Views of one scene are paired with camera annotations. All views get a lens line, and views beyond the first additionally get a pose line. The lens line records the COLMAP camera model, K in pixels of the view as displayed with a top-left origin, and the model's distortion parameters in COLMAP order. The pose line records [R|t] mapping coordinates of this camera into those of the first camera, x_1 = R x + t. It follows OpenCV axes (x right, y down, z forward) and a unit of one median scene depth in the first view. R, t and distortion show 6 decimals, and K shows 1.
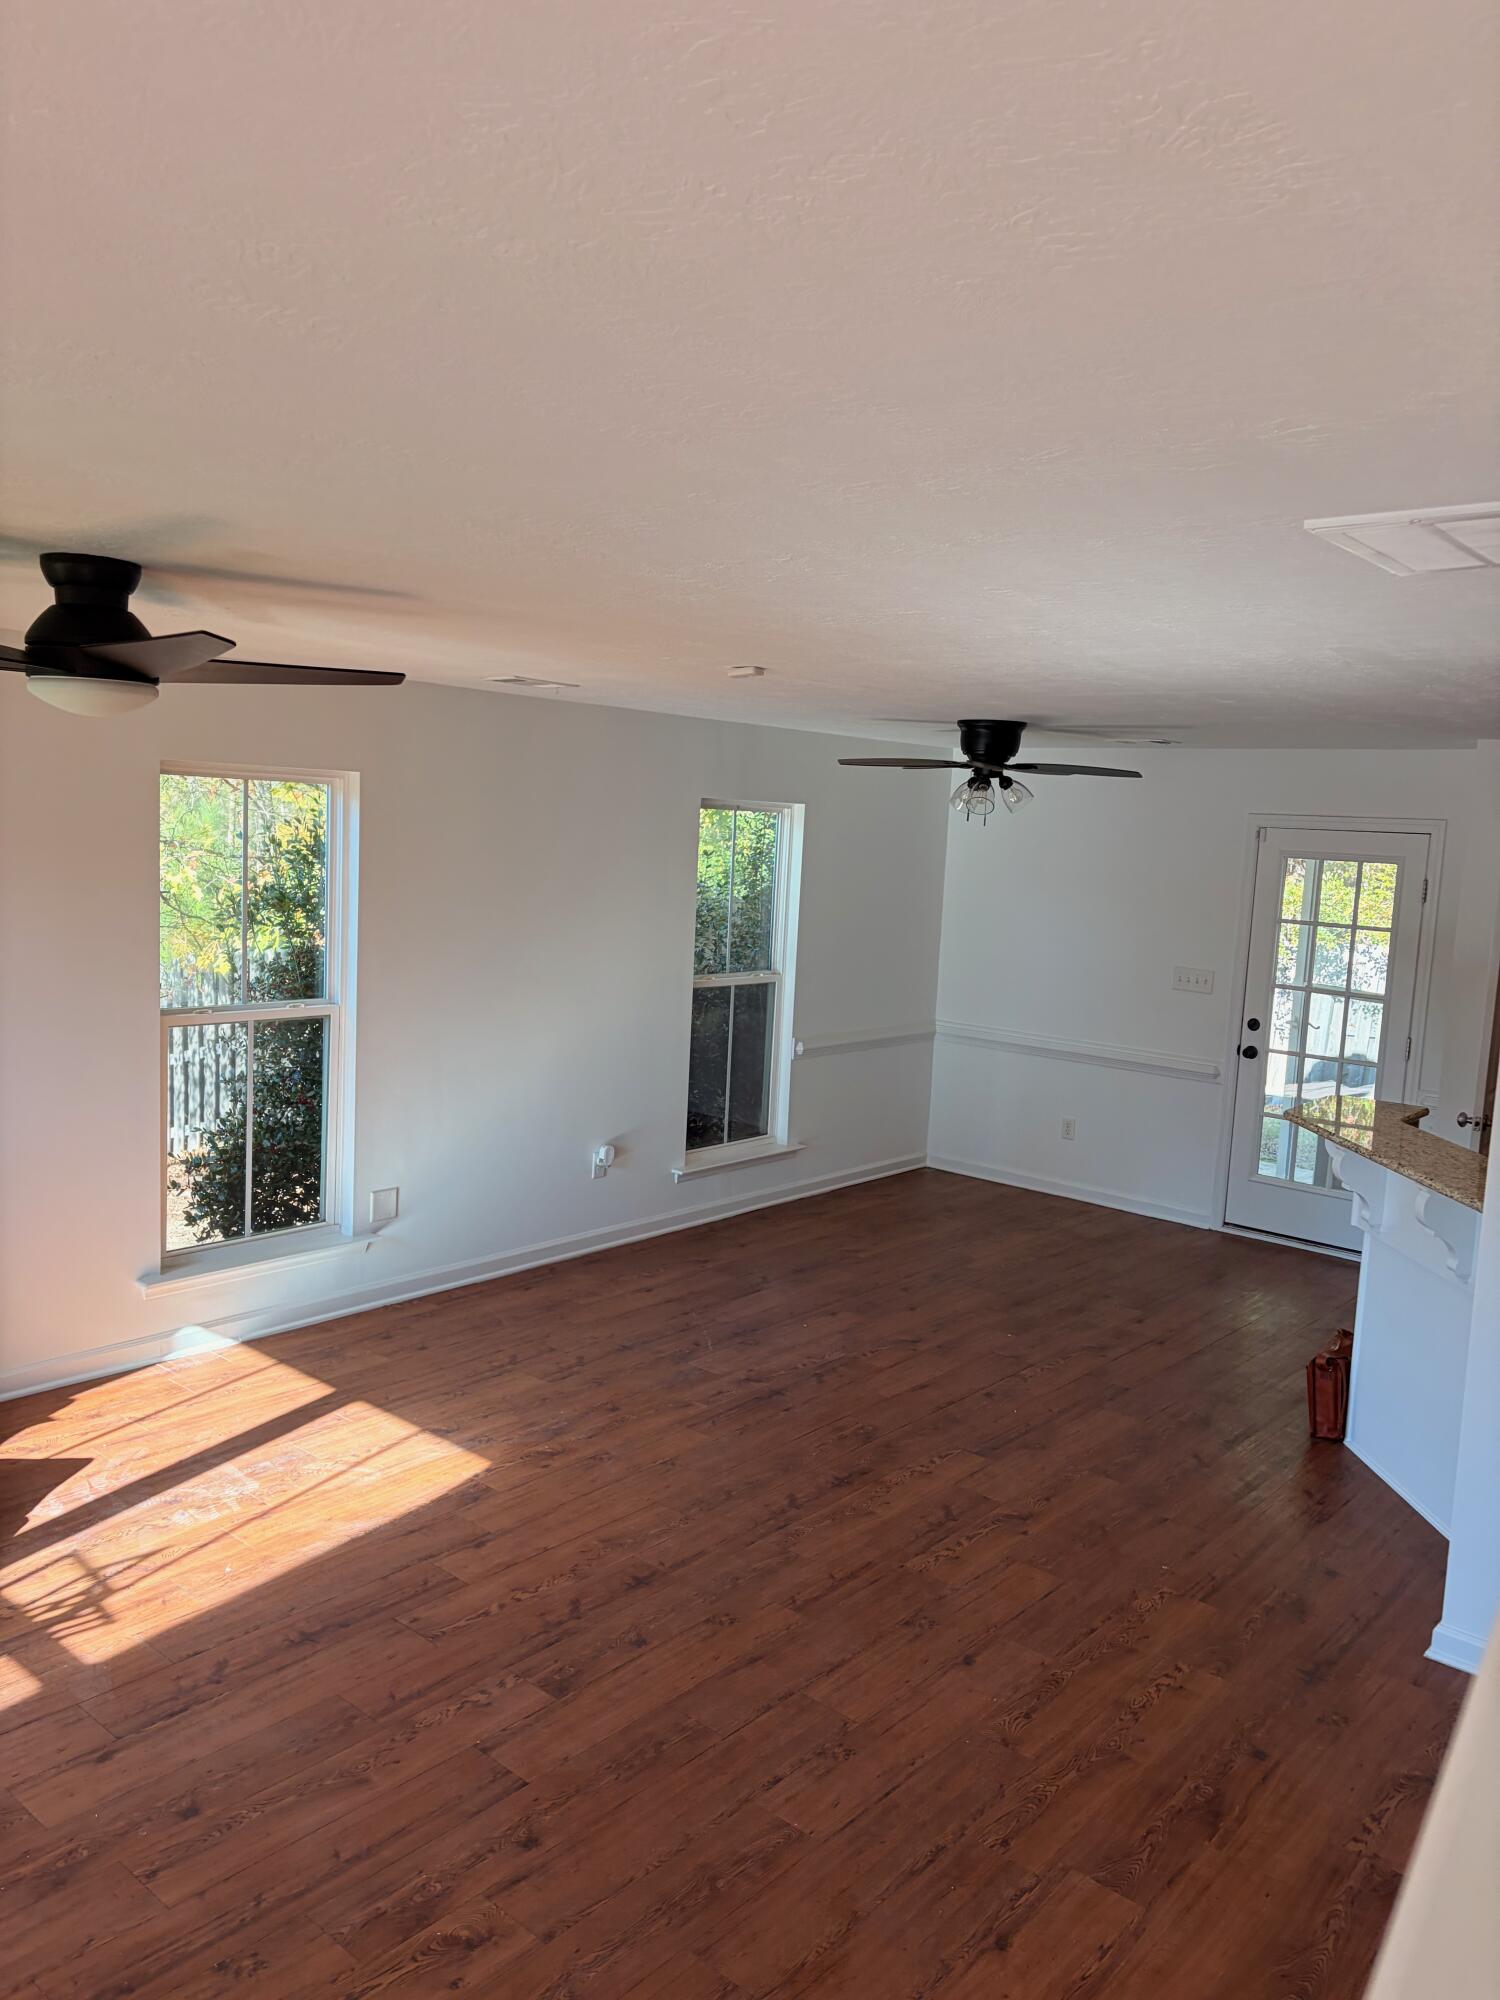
lens RADIAL K [[1490.6, 0, 761.0], [0, 1490.6, 1008.1], [0, 0, 1]] dist [0.076057, -0.102116]
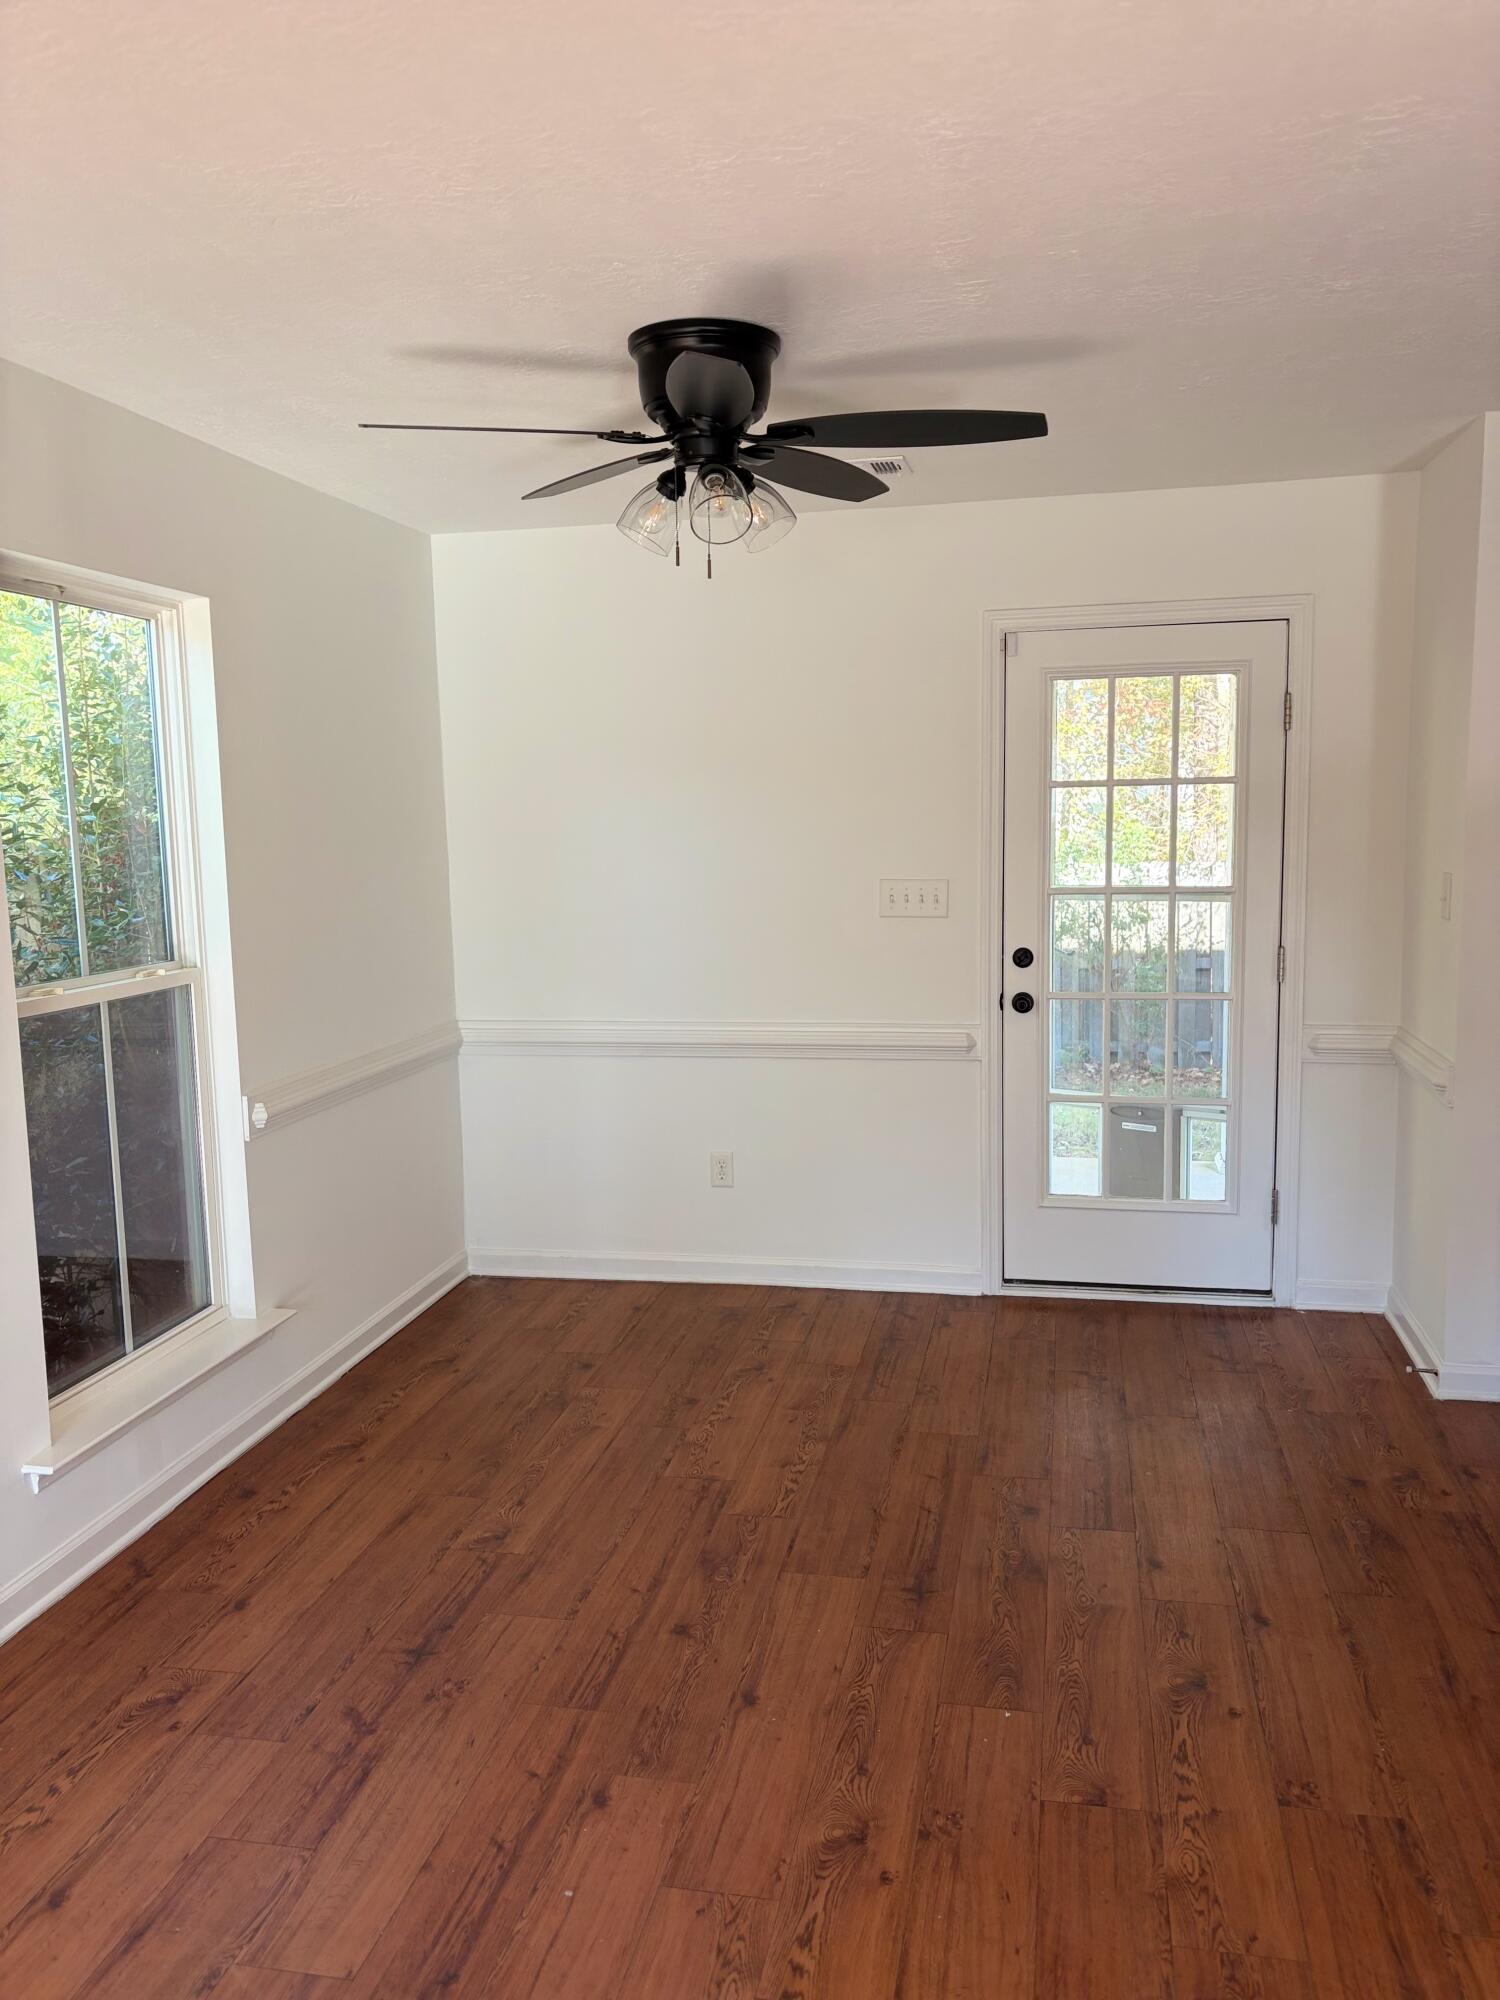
lens RADIAL K [[1490.6, 0, 761.0], [0, 1490.6, 1008.1], [0, 0, 1]] dist [0.076057, -0.102116]
pose [[0.871628, -0.129741, 0.472686, -0.059638], [0.123310, 0.991360, 0.044723, -0.009257], [-0.474404, 0.019305, 0.880095, 0.514349]]
